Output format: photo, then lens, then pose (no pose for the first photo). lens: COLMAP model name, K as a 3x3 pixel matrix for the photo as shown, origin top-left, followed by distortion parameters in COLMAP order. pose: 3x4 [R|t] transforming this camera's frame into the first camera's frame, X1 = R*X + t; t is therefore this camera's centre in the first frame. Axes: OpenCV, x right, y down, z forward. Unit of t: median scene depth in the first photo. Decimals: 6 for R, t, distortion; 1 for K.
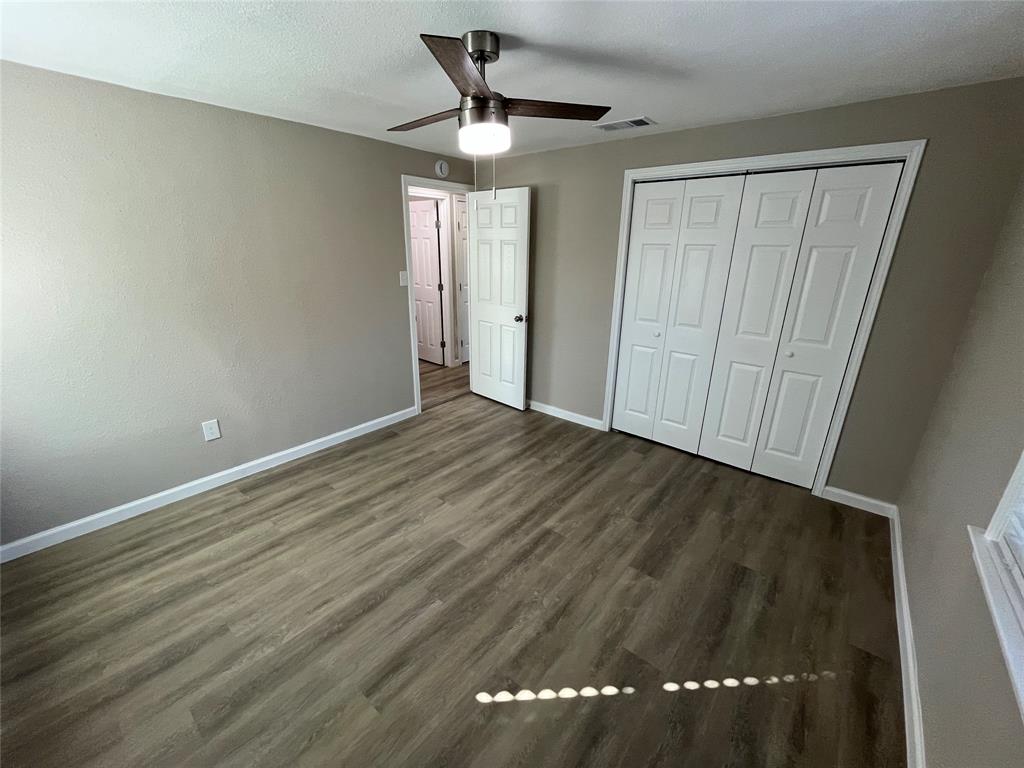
lens RADIAL K [[414.1, 0, 512.0], [0, 414.1, 384.0], [0, 0, 1]] dist [-0.000995, -0.000409]
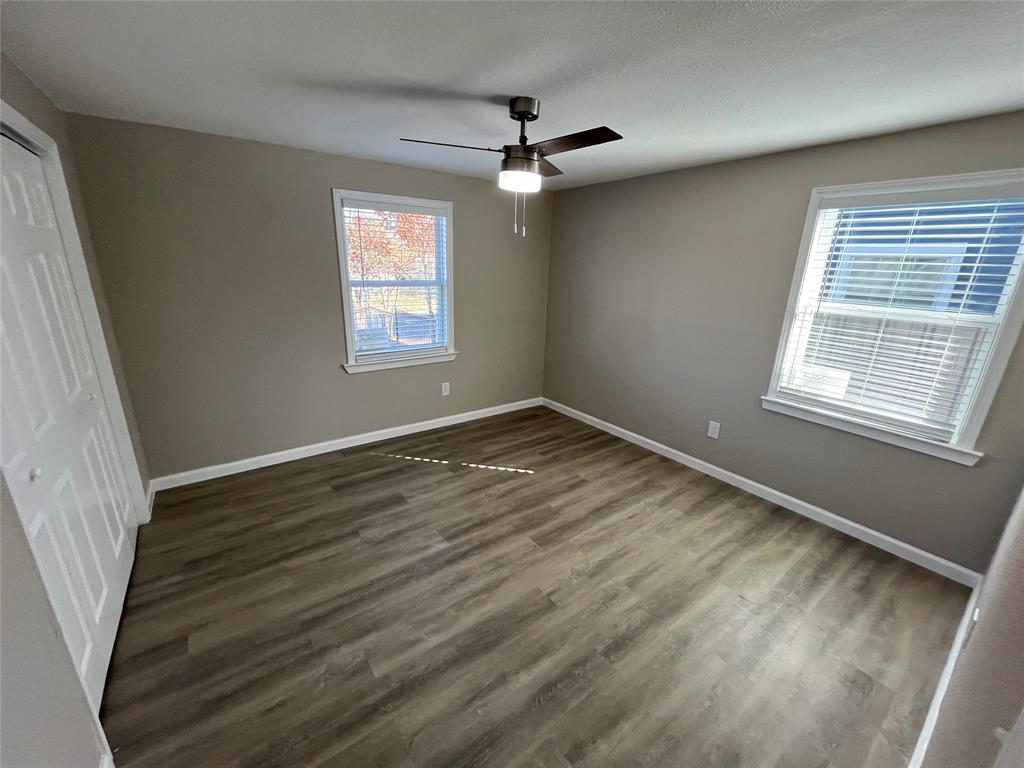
lens RADIAL K [[414.1, 0, 512.0], [0, 414.1, 384.0], [0, 0, 1]] dist [-0.000995, -0.000409]
pose [[-0.970320, -0.109771, 0.215476, -0.260875], [0.036843, 0.813532, 0.580352, -0.584545], [-0.239002, 0.571066, -0.785341, 1.648003]]
